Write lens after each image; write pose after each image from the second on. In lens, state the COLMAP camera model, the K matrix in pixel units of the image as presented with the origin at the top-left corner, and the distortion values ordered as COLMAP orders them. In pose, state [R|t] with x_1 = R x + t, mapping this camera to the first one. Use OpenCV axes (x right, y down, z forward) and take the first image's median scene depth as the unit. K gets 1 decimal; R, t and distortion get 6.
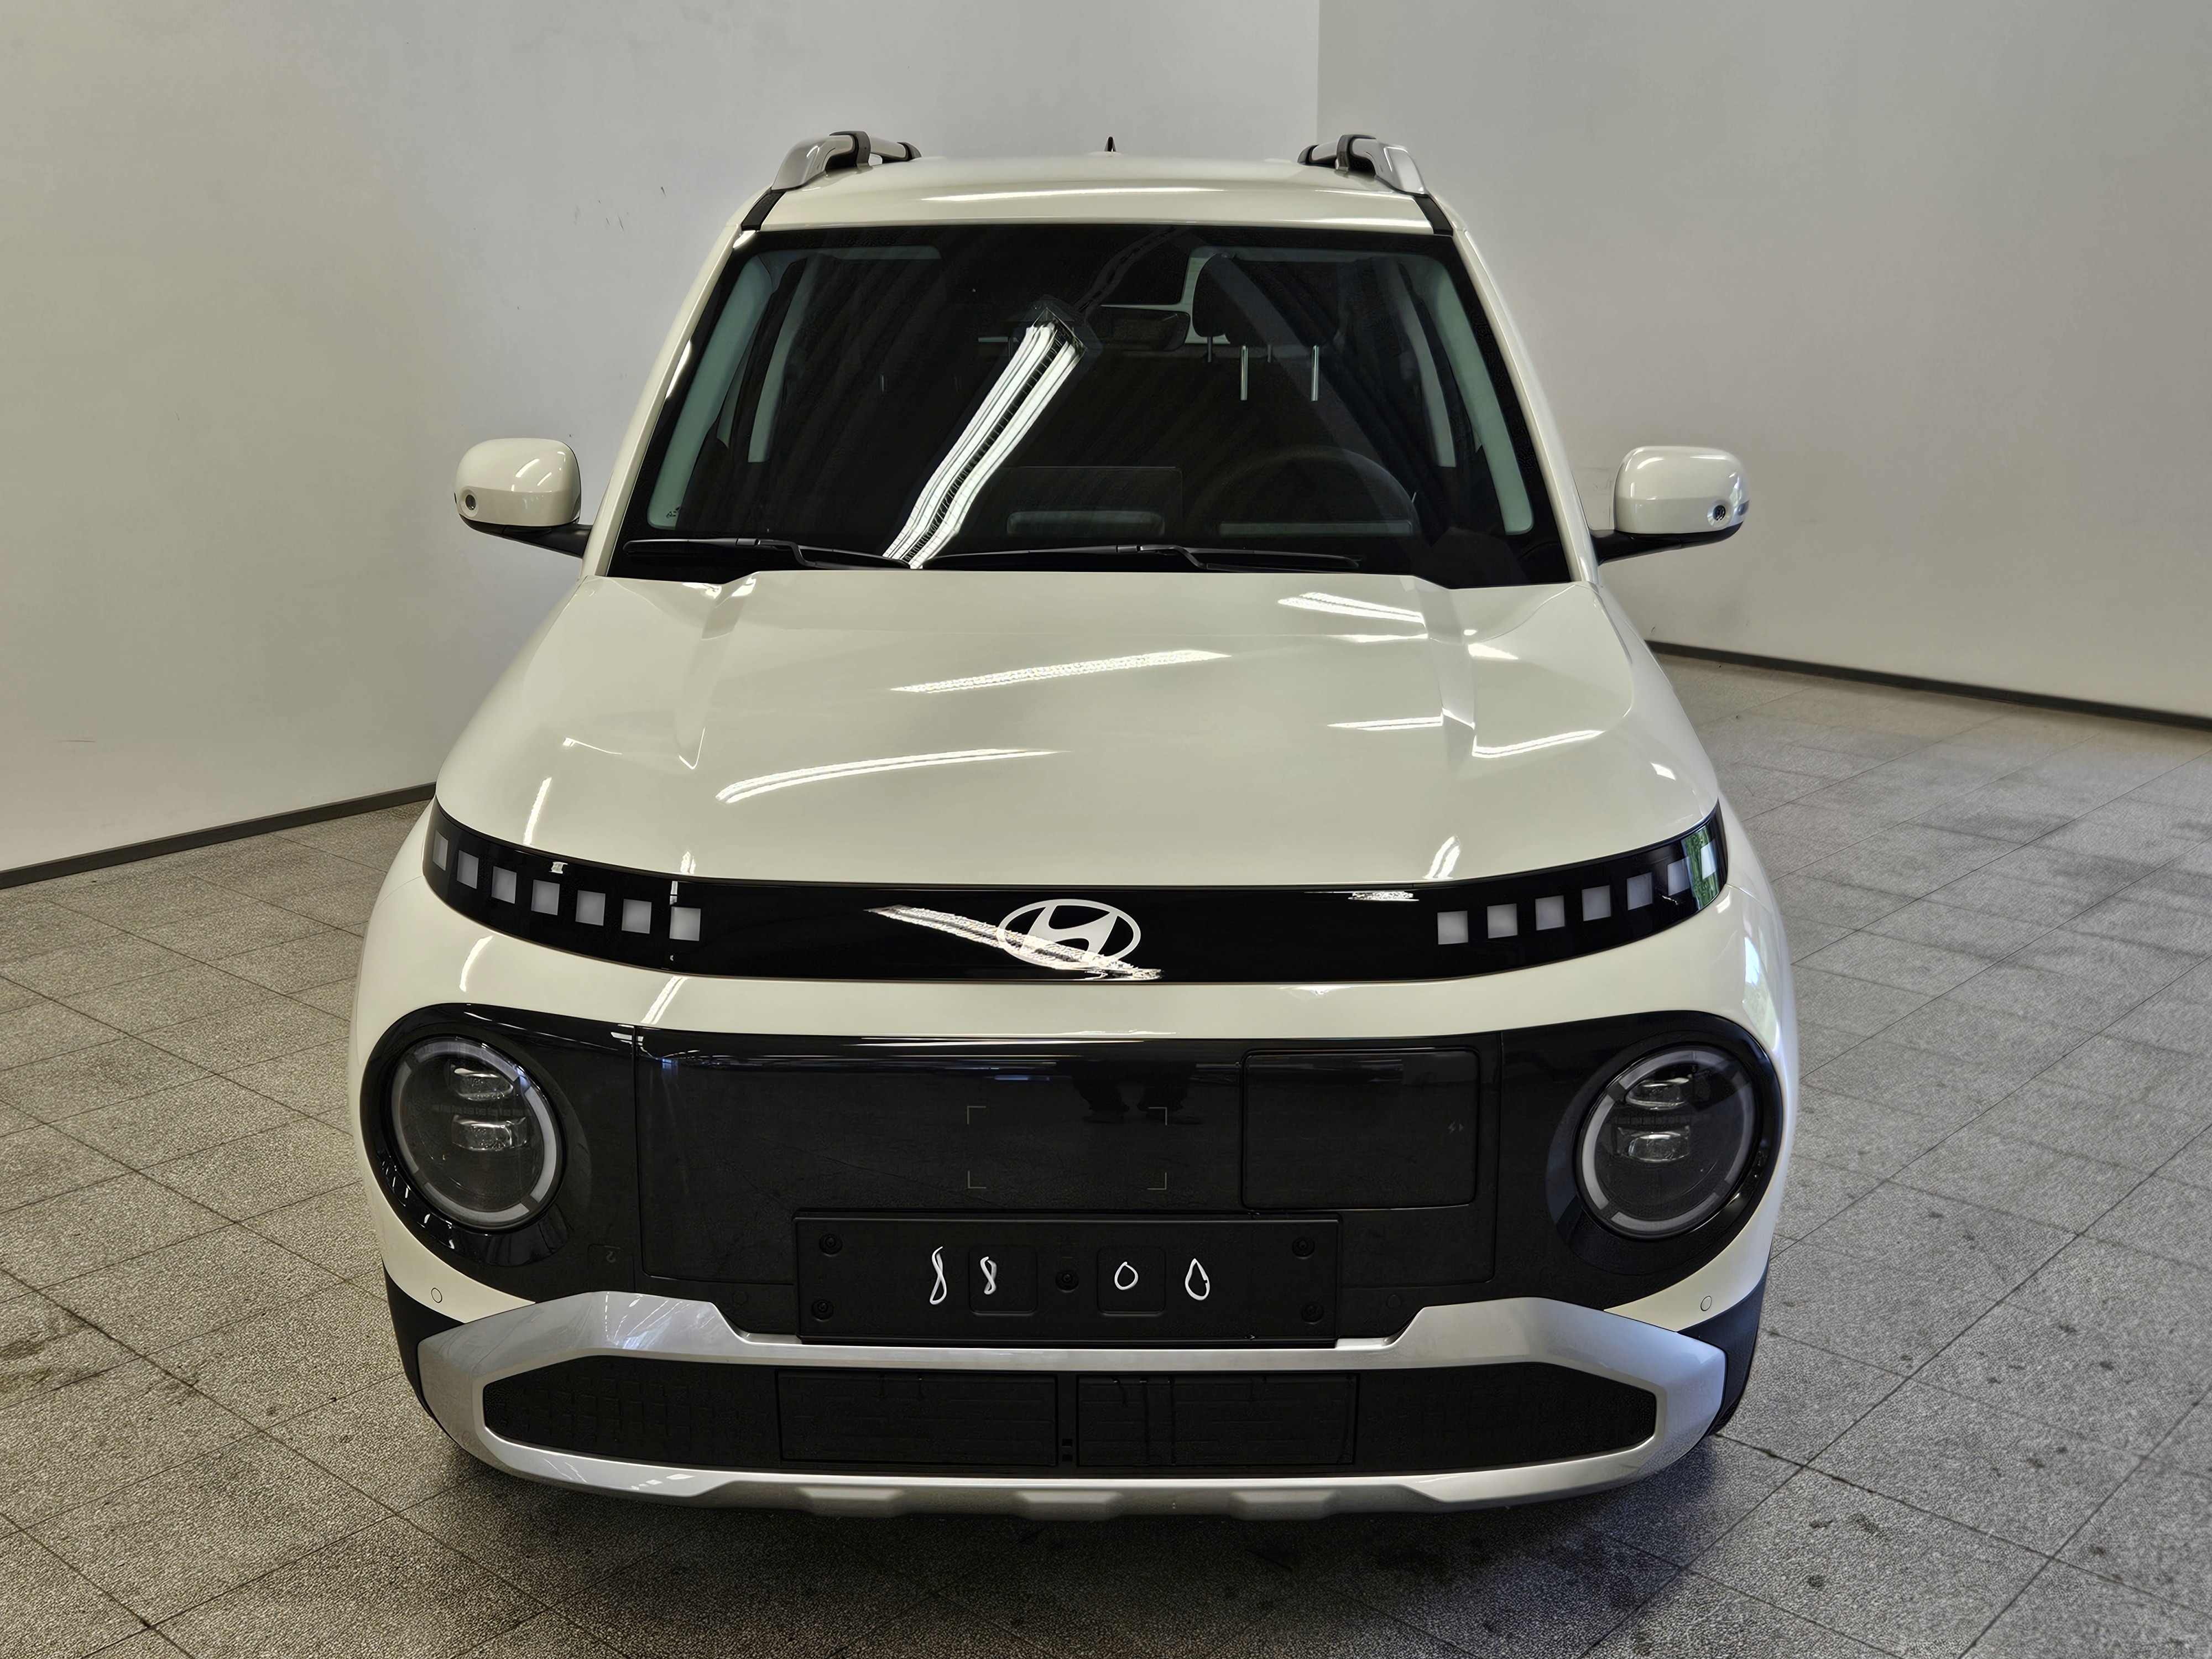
lens RADIAL K [[1493.0, 0, 1208.4], [0, 1493.0, 845.6], [0, 0, 1]] dist [0.068342, -0.042442]
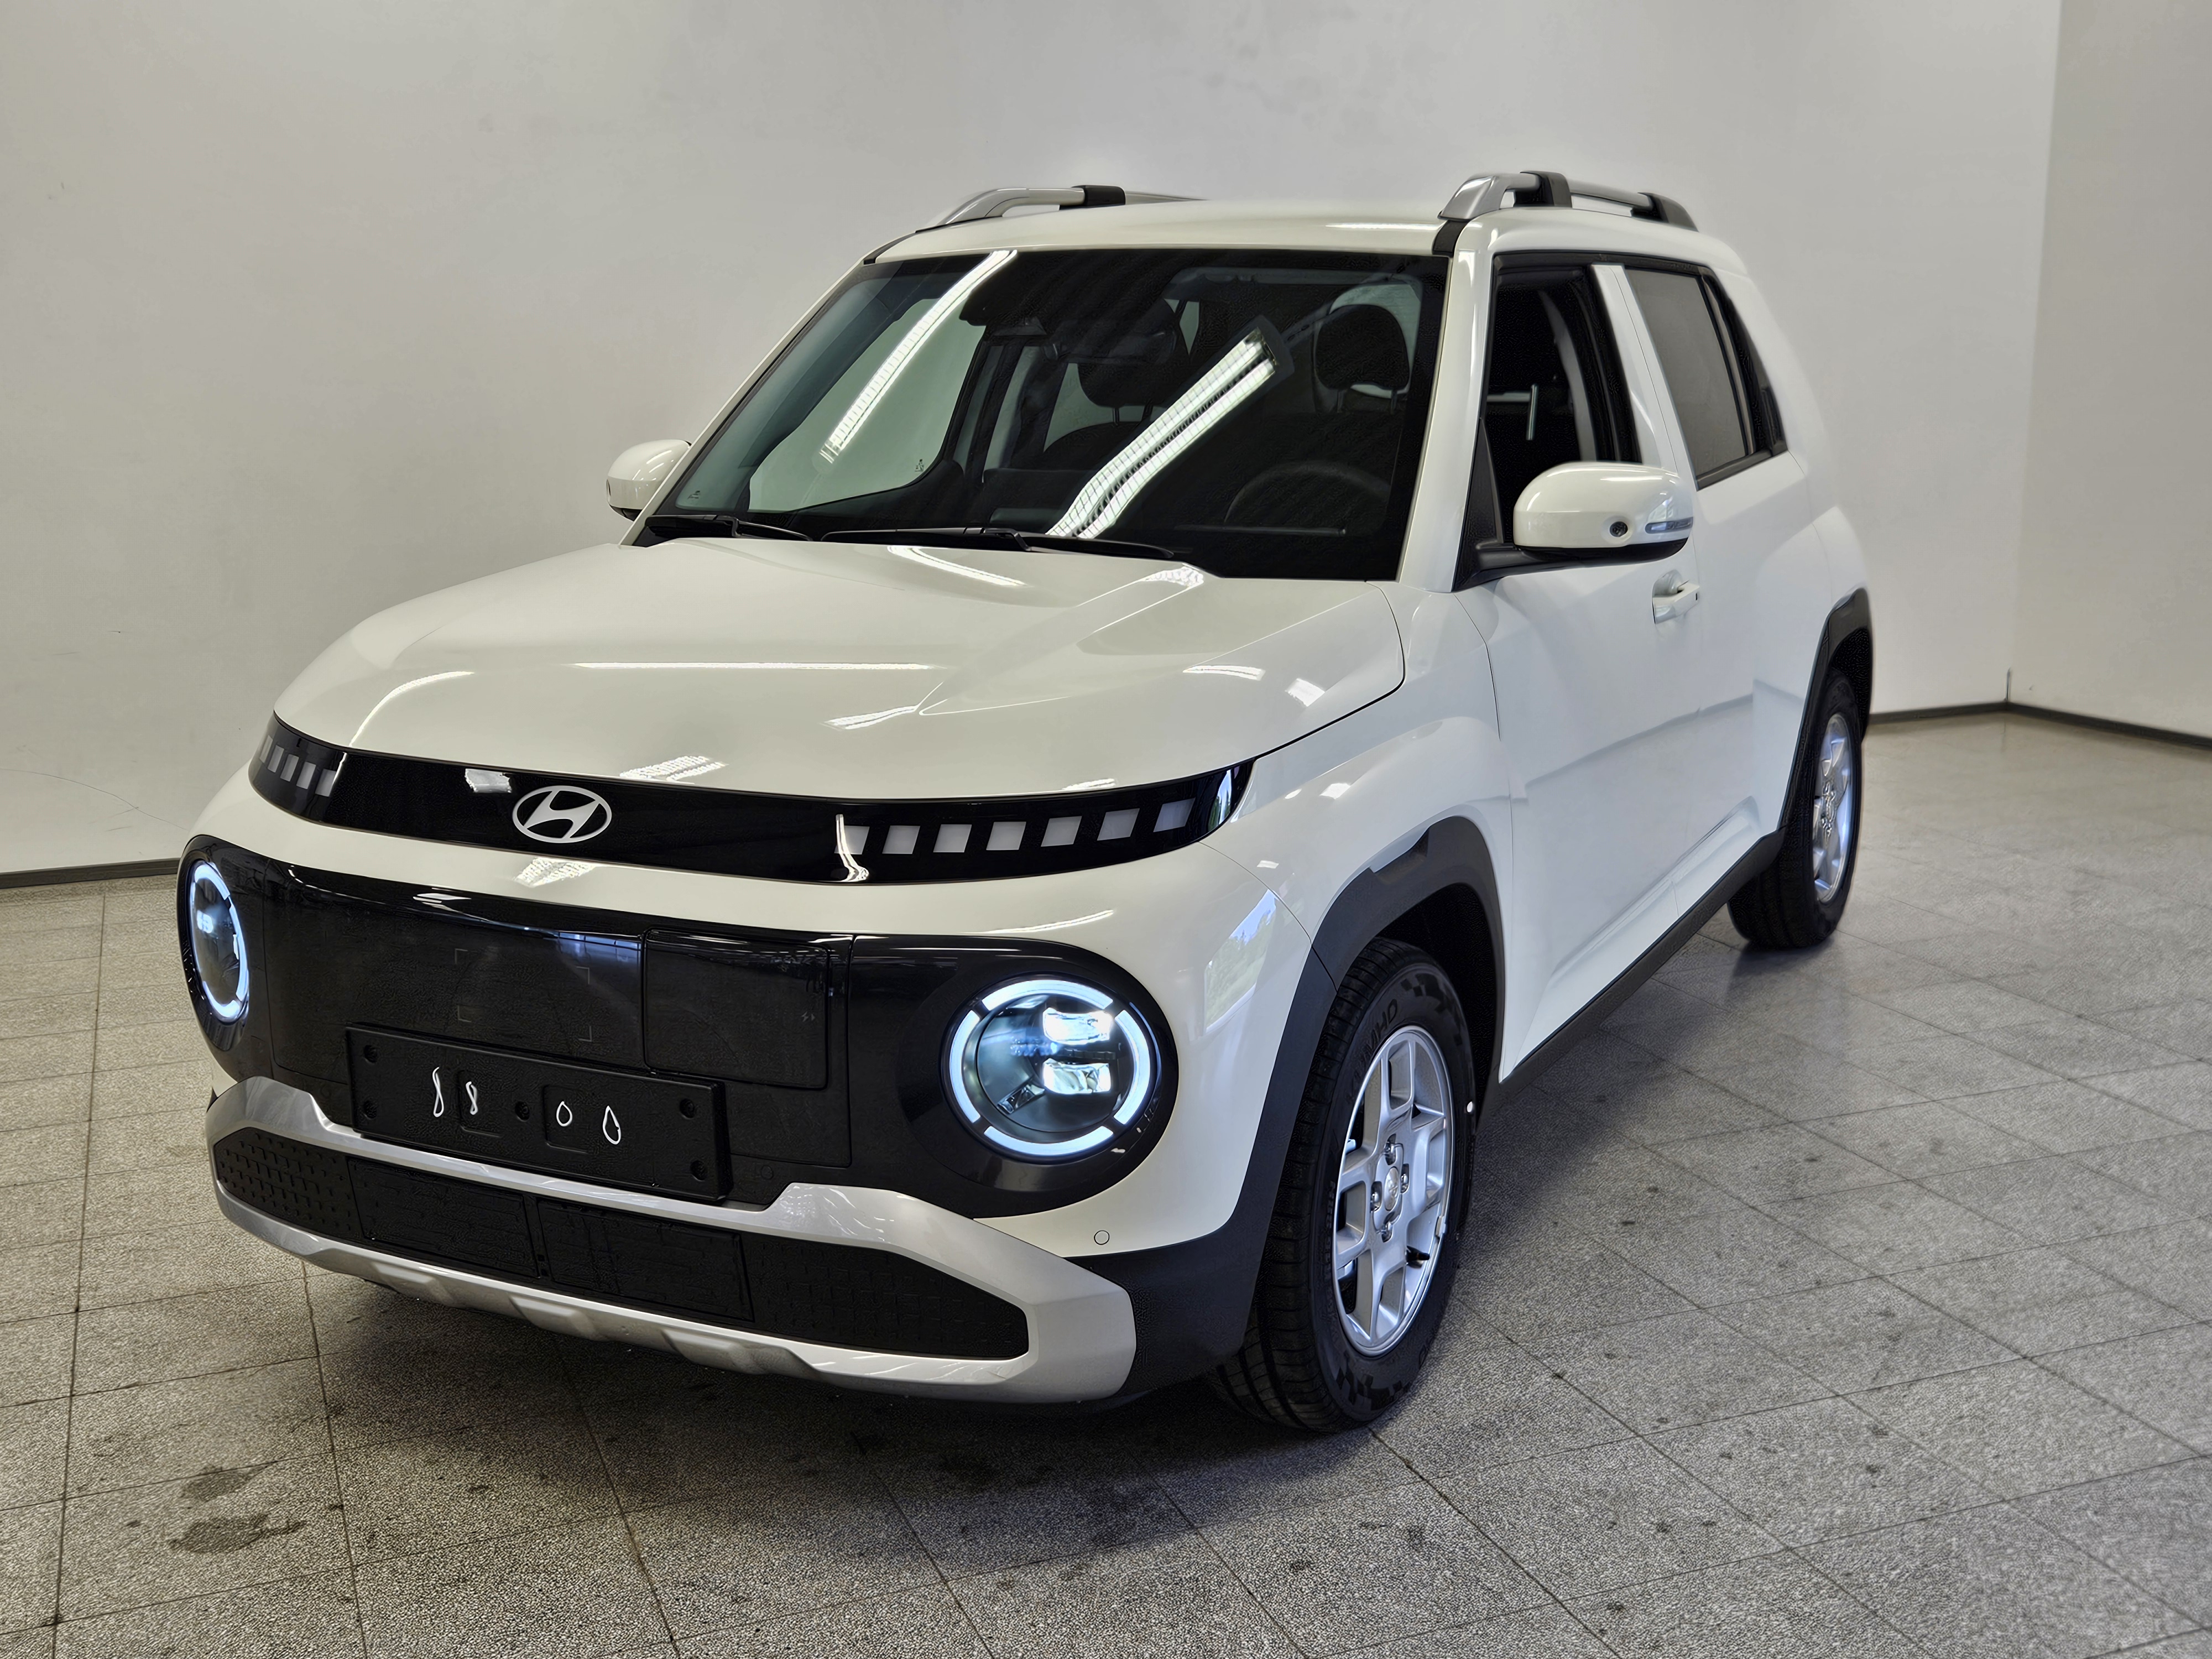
lens RADIAL K [[1478.4, 0, 1106.0], [0, 1478.4, 829.5], [0, 0, 1]] dist [0.054395, -0.030271]
pose [[0.954158, 0.099184, -0.282393, 0.452997], [-0.105620, 0.994377, -0.007621, 0.024818], [0.280050, 0.037098, 0.959268, 0.010528]]
